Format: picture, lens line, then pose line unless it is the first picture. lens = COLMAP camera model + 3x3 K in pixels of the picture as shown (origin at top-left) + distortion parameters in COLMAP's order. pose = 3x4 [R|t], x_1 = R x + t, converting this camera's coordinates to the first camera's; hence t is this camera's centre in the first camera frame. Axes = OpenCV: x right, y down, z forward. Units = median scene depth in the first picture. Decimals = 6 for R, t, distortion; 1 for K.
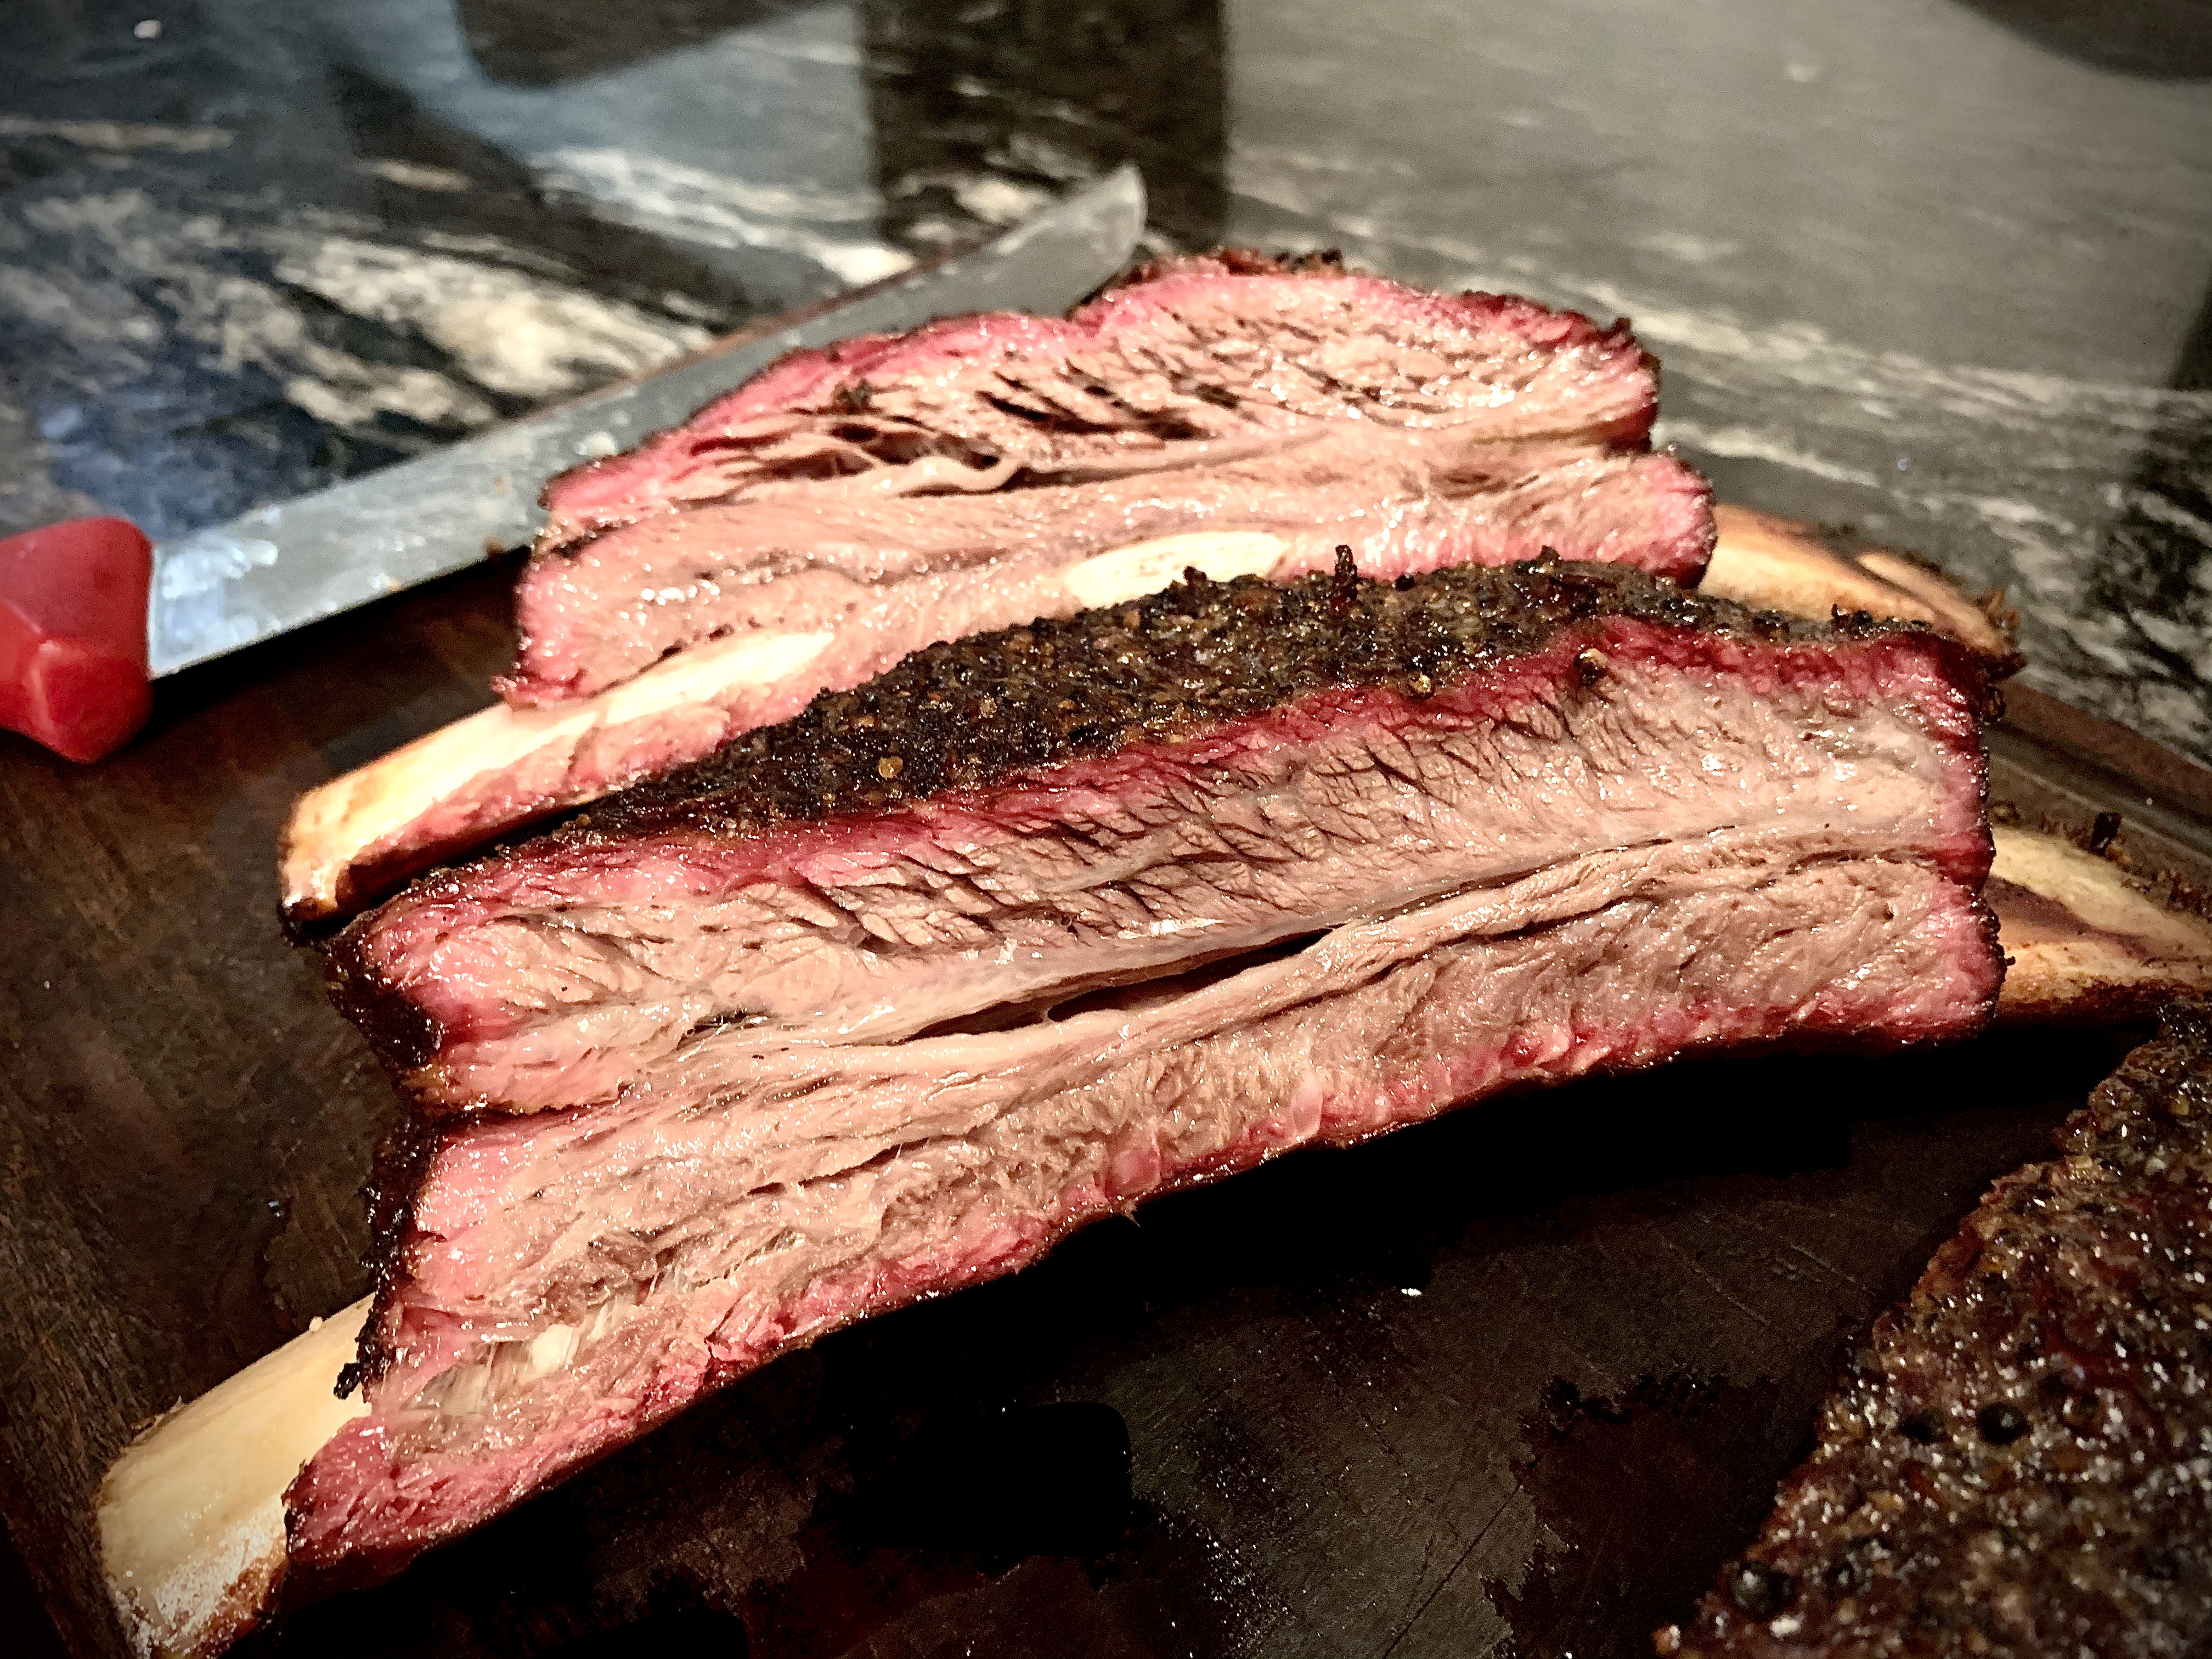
lens RADIAL K [[1761.3, 0, 1106.0], [0, 1761.3, 829.5], [0, 0, 1]] dist [-0.000922, 0.001746]
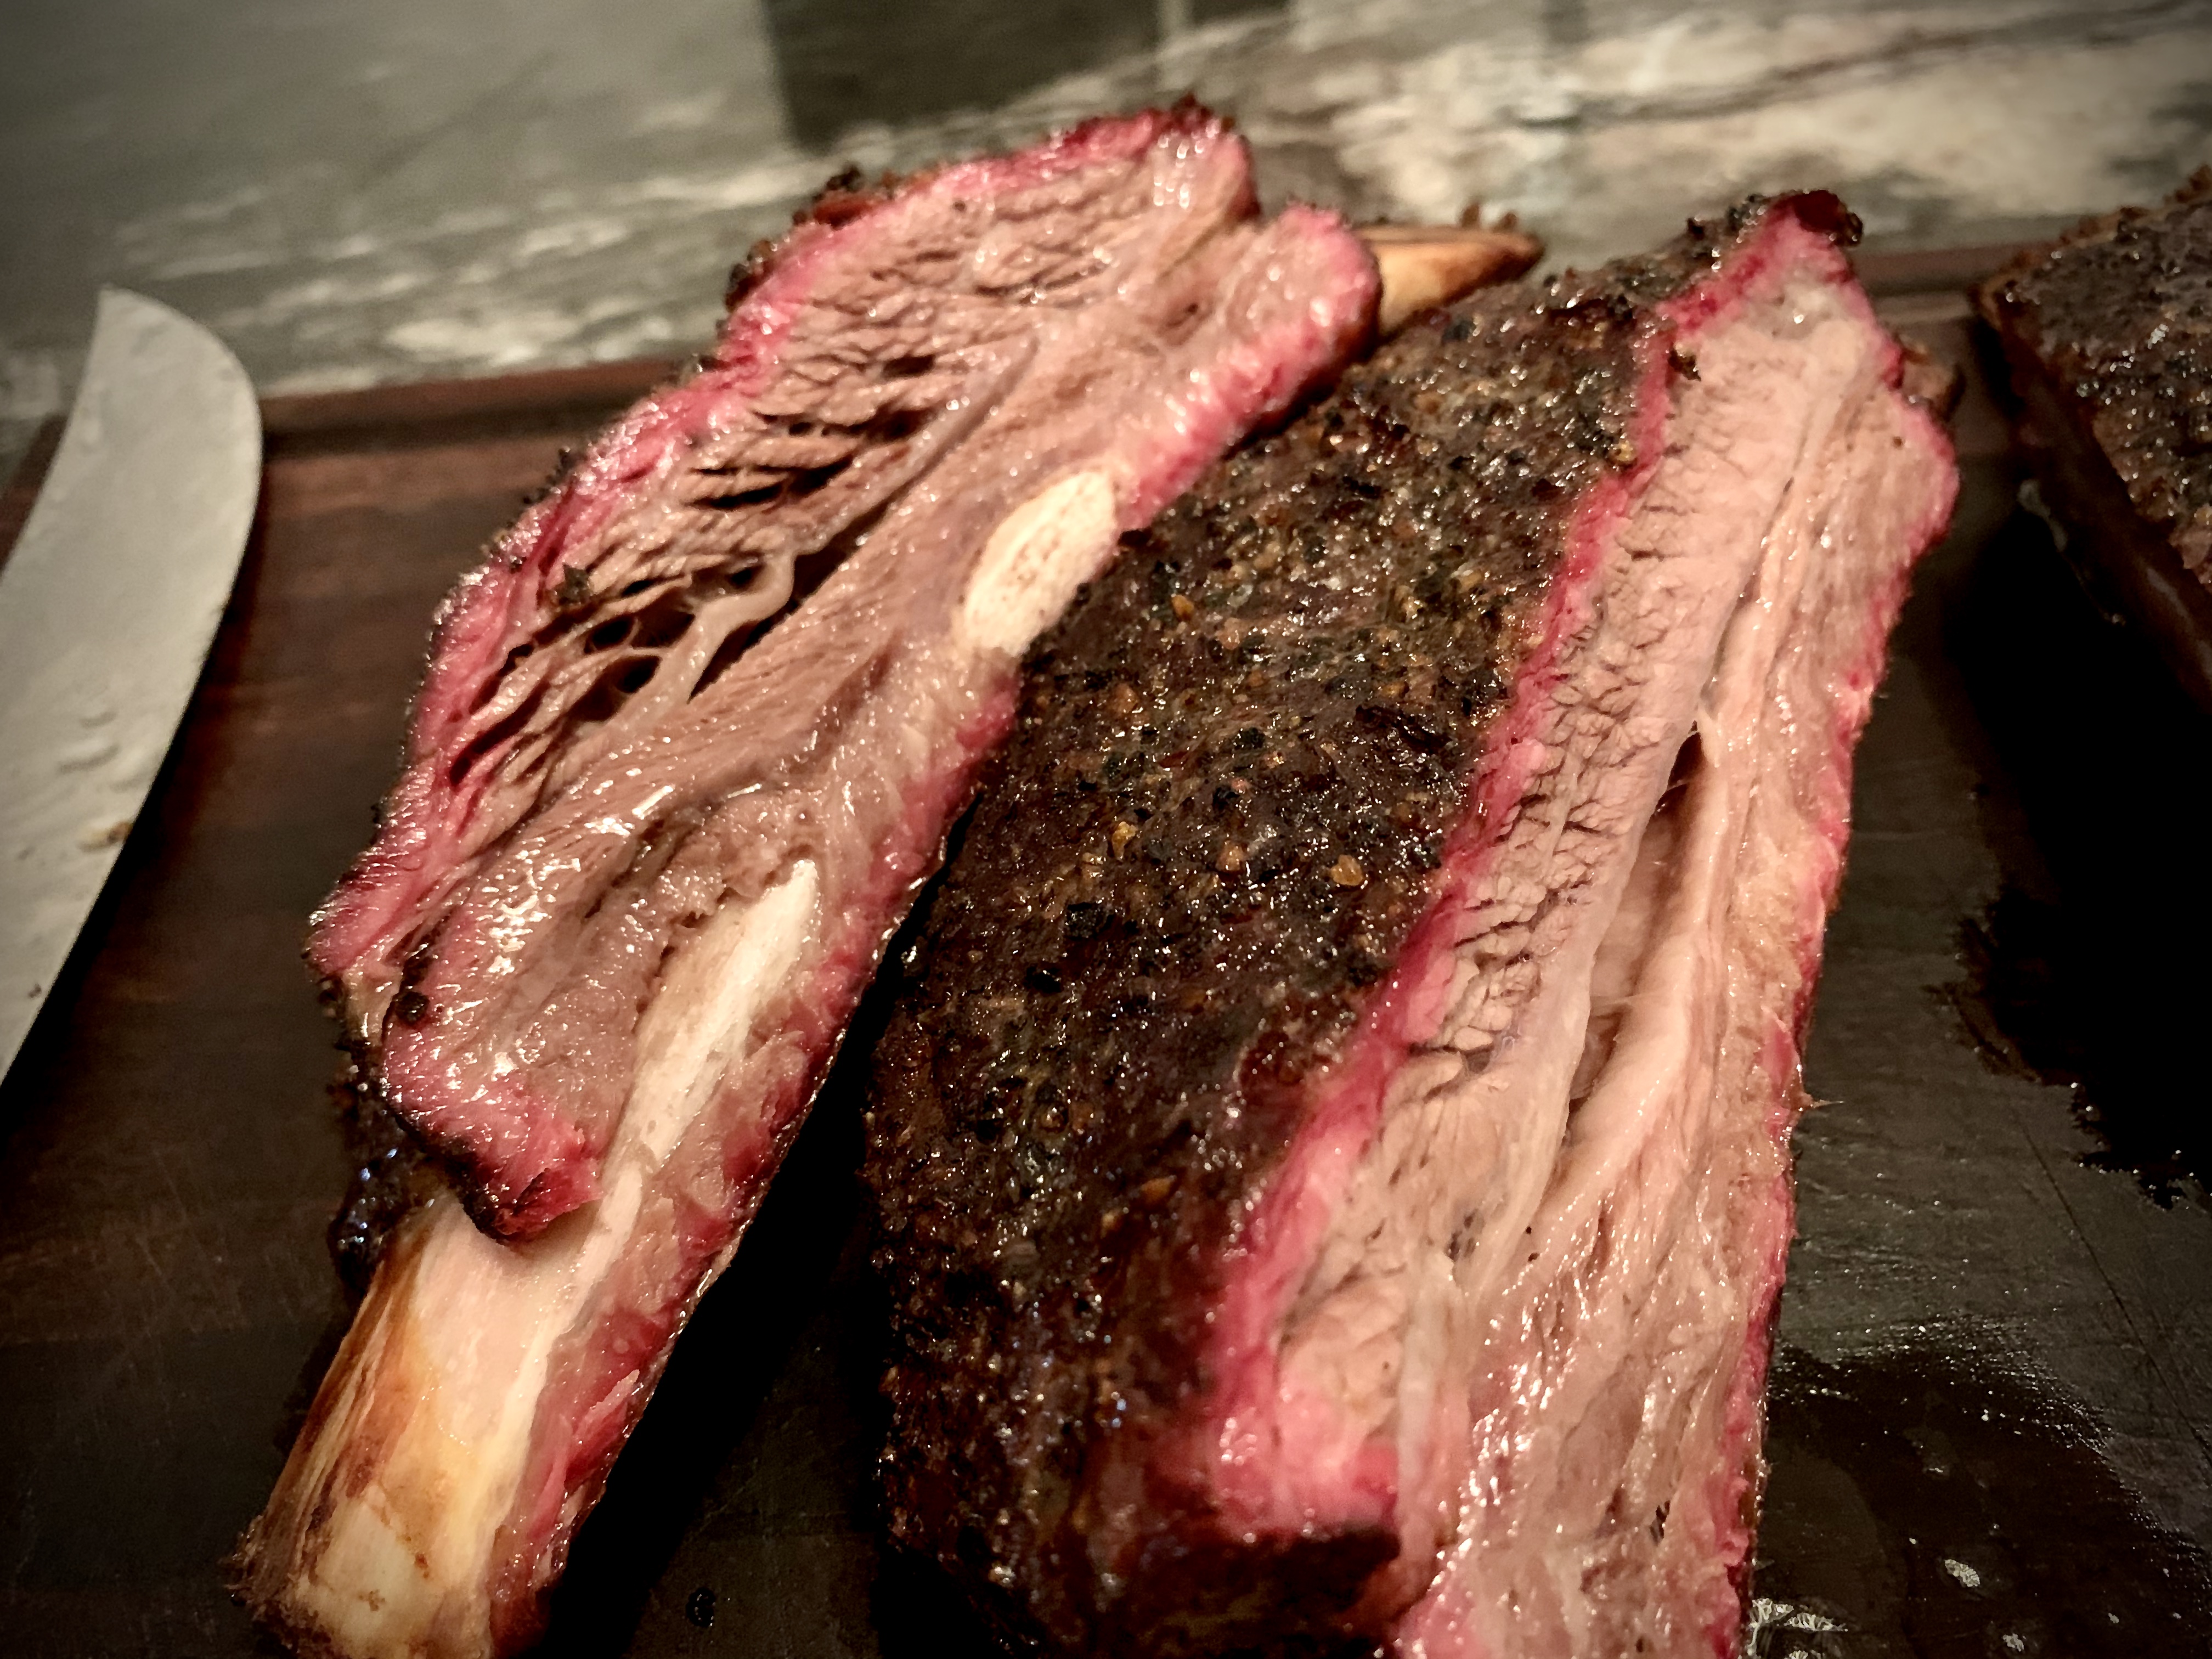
lens RADIAL K [[1761.3, 0, 1106.0], [0, 1761.3, 829.5], [0, 0, 1]] dist [-0.000922, 0.001746]
pose [[0.636410, -0.578633, 0.510065, -0.421239], [0.555612, 0.802566, 0.217216, -0.202949], [-0.535050, 0.145160, 0.832256, 0.309818]]
